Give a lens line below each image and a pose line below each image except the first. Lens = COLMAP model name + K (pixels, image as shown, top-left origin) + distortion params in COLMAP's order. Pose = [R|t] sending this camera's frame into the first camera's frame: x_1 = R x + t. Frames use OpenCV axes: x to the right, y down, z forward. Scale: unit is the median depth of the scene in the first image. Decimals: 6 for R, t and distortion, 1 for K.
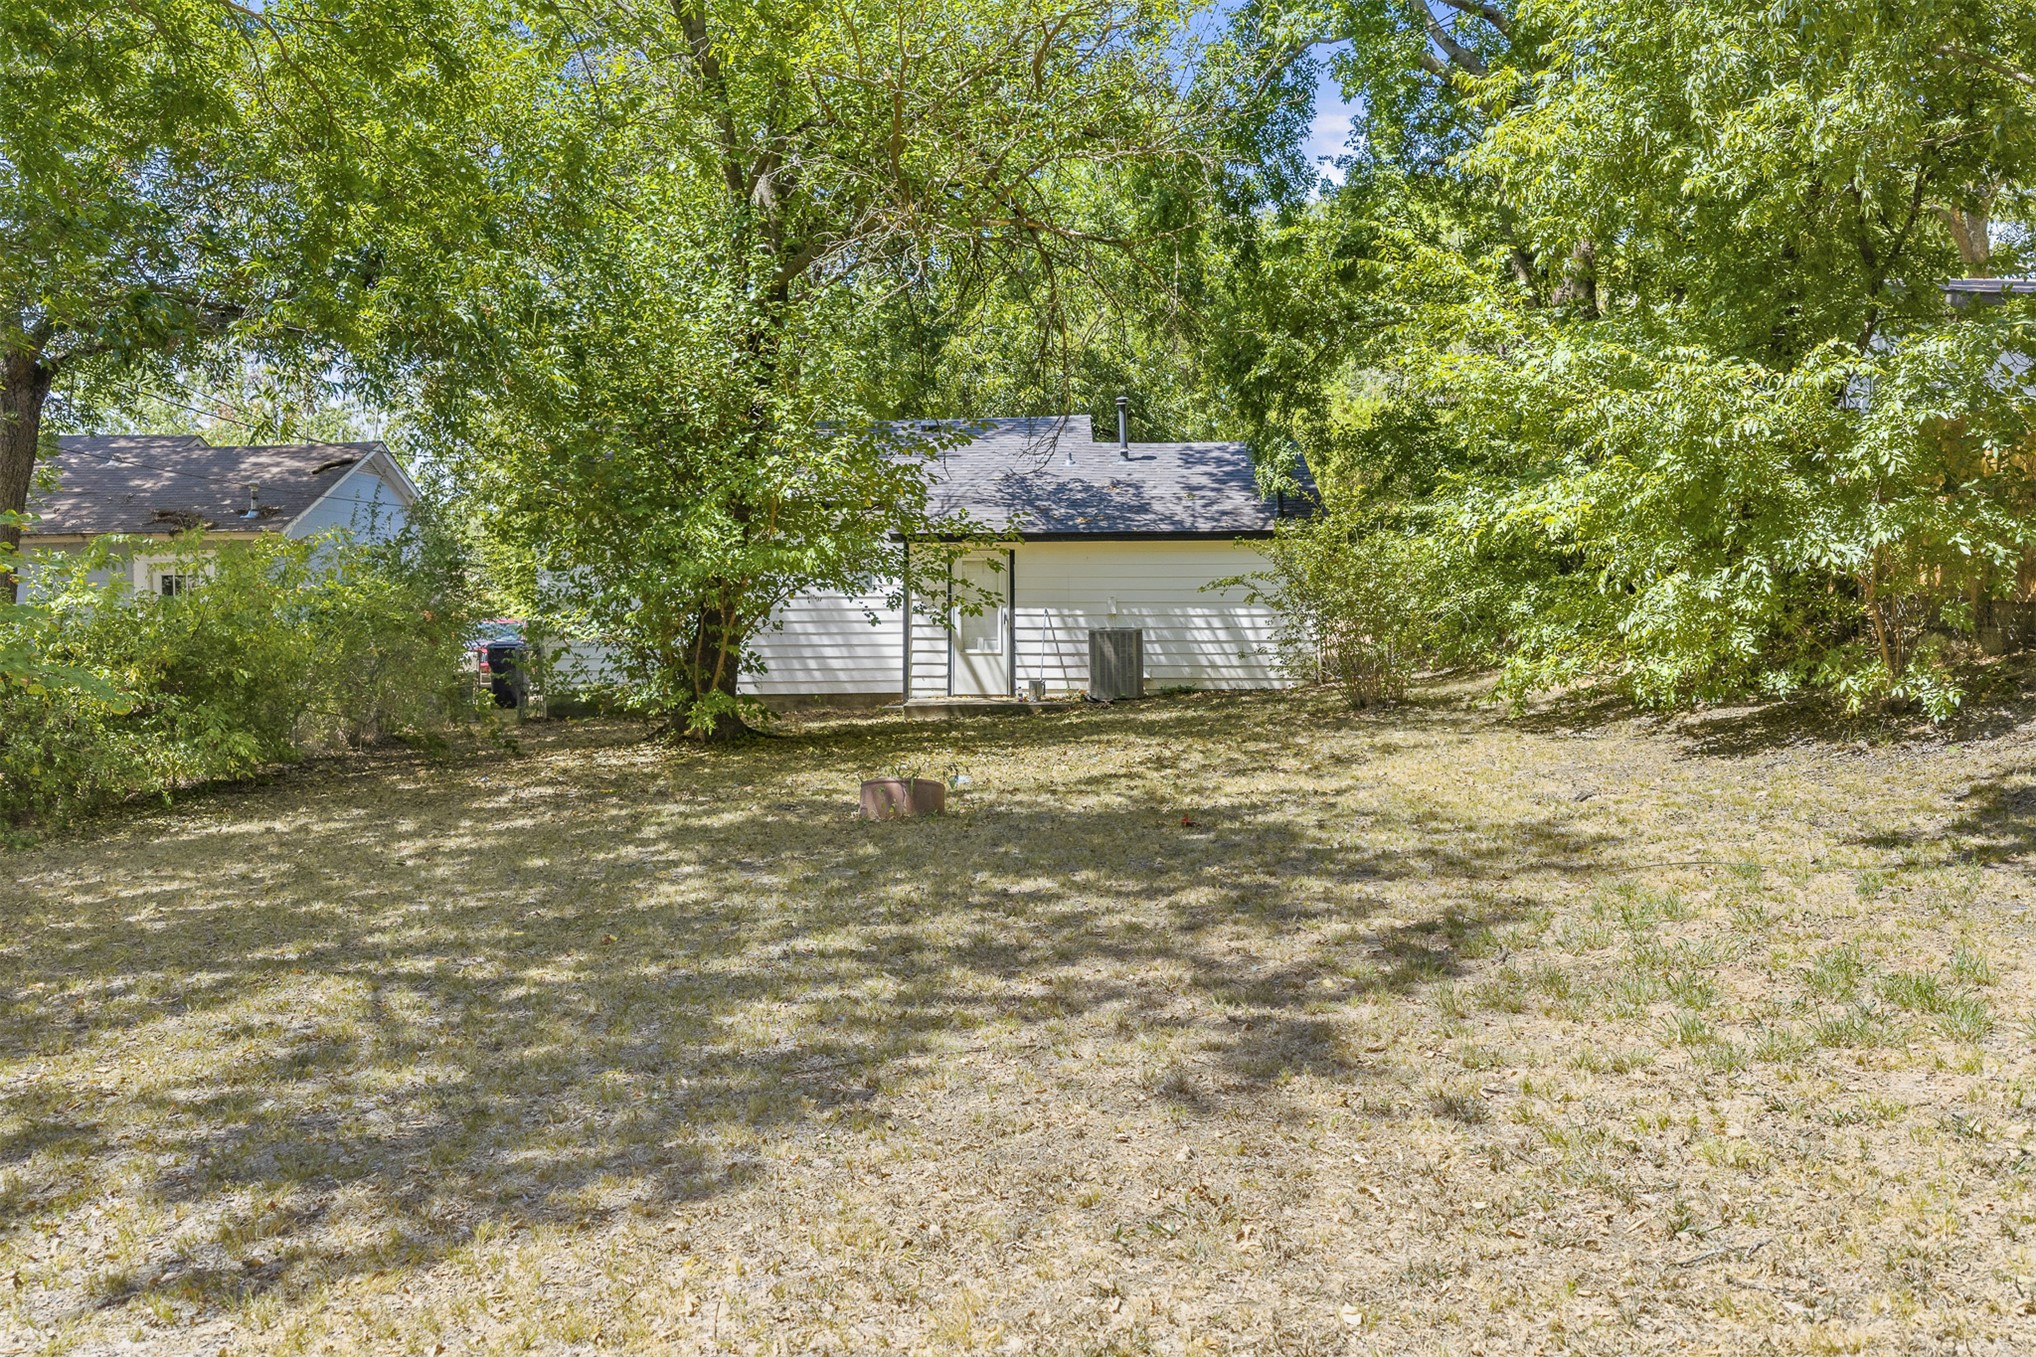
lens RADIAL K [[1691.7, 0, 1018.0], [0, 1691.7, 678.5], [0, 0, 1]] dist [0.032414, 0.000184]
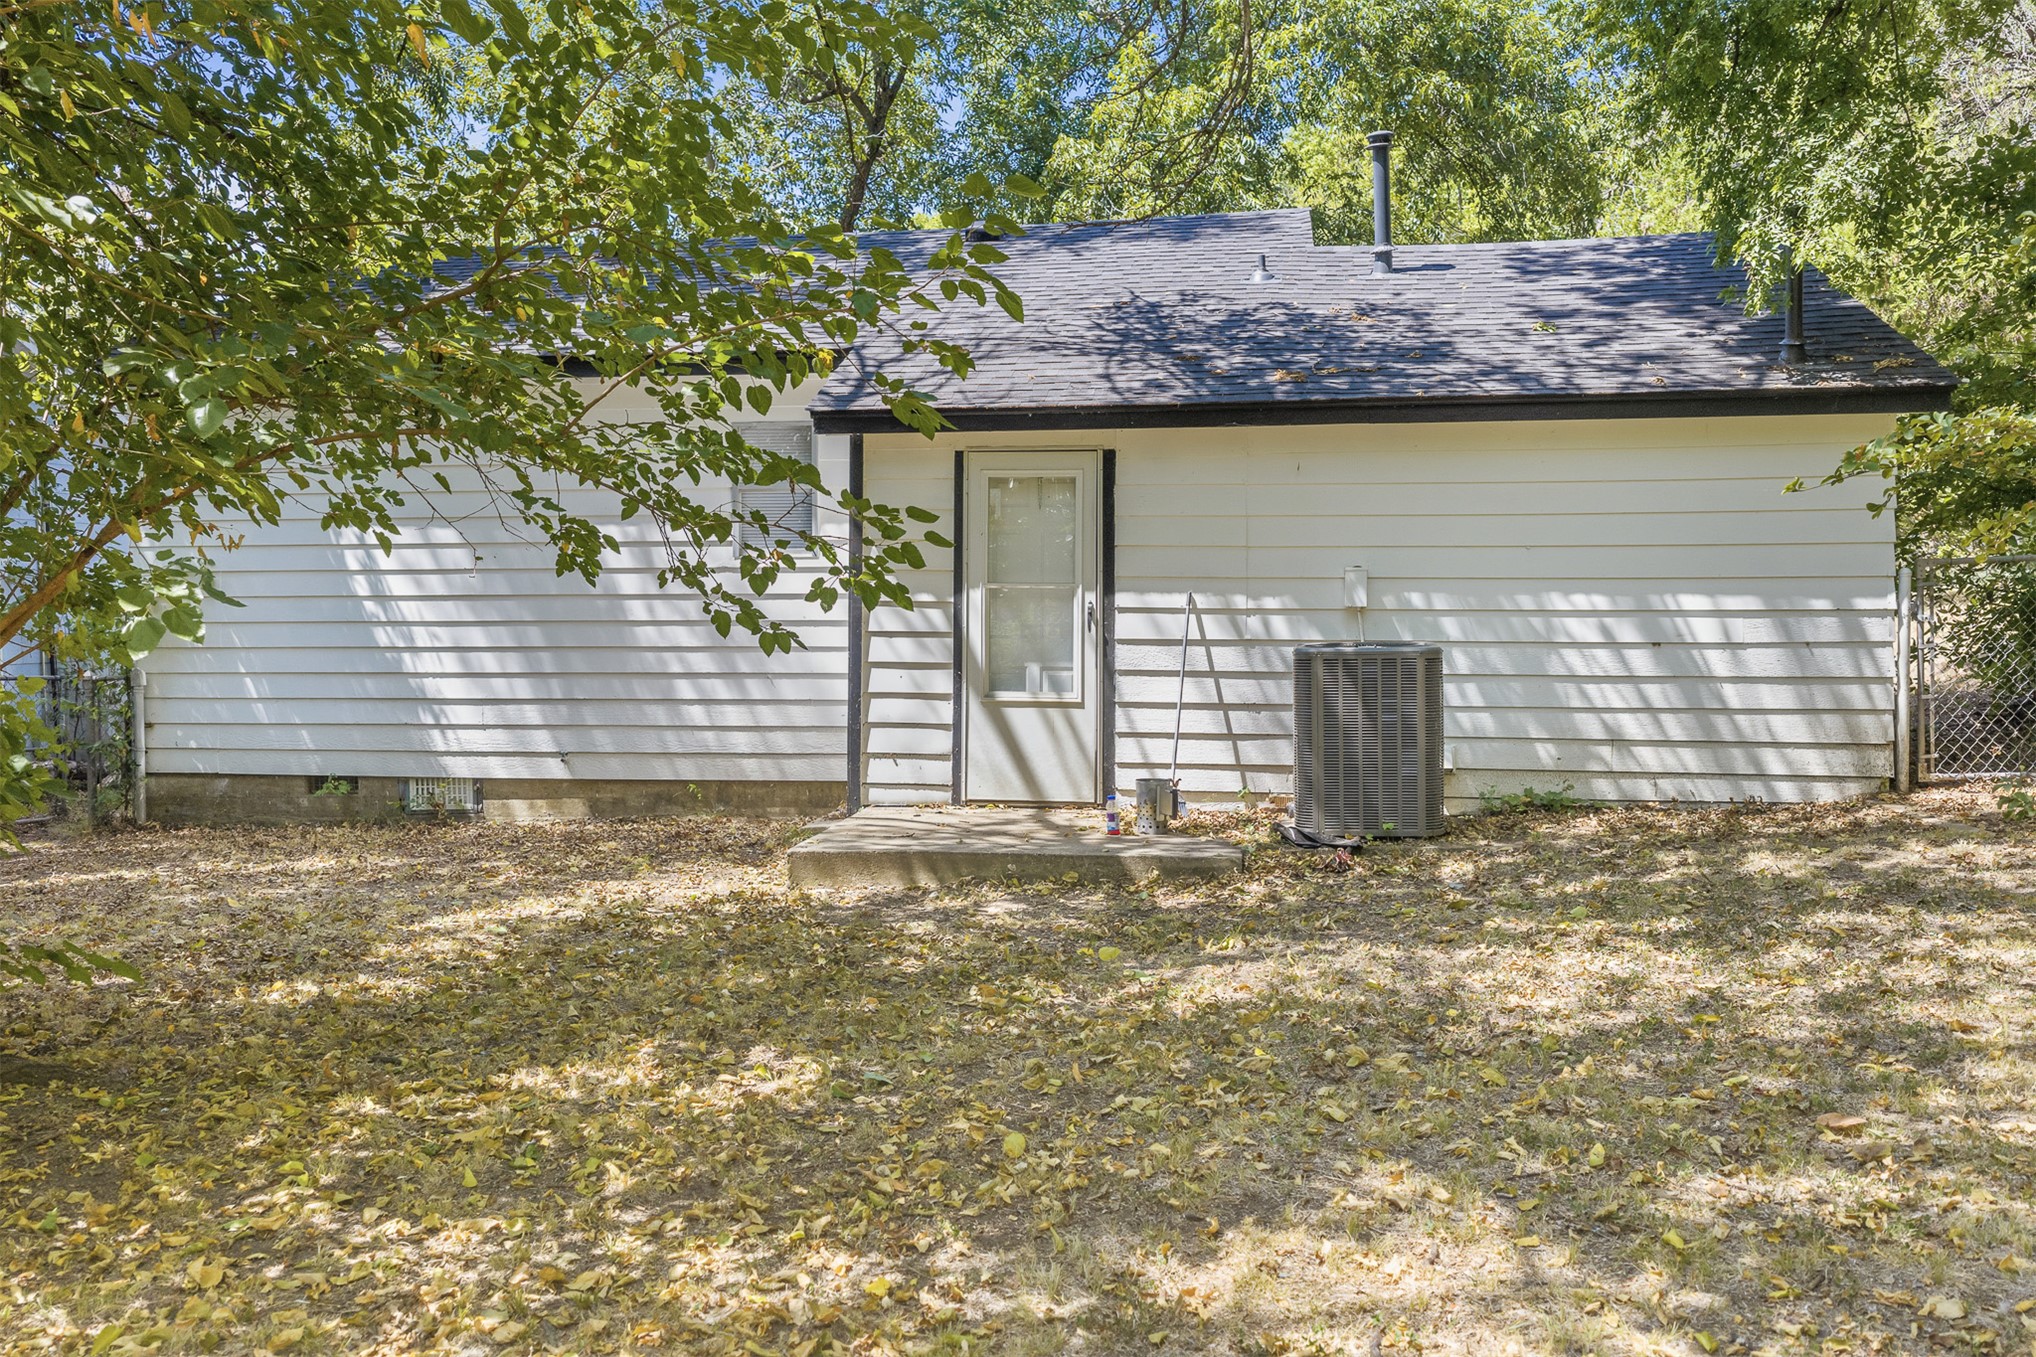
lens RADIAL K [[1691.7, 0, 1018.0], [0, 1691.7, 678.5], [0, 0, 1]] dist [0.032414, 0.000184]
pose [[0.991552, 0.009666, -0.129350, 0.028098], [-0.009987, 0.999948, -0.001836, -0.019670], [0.129325, 0.003112, 0.991597, 0.588937]]
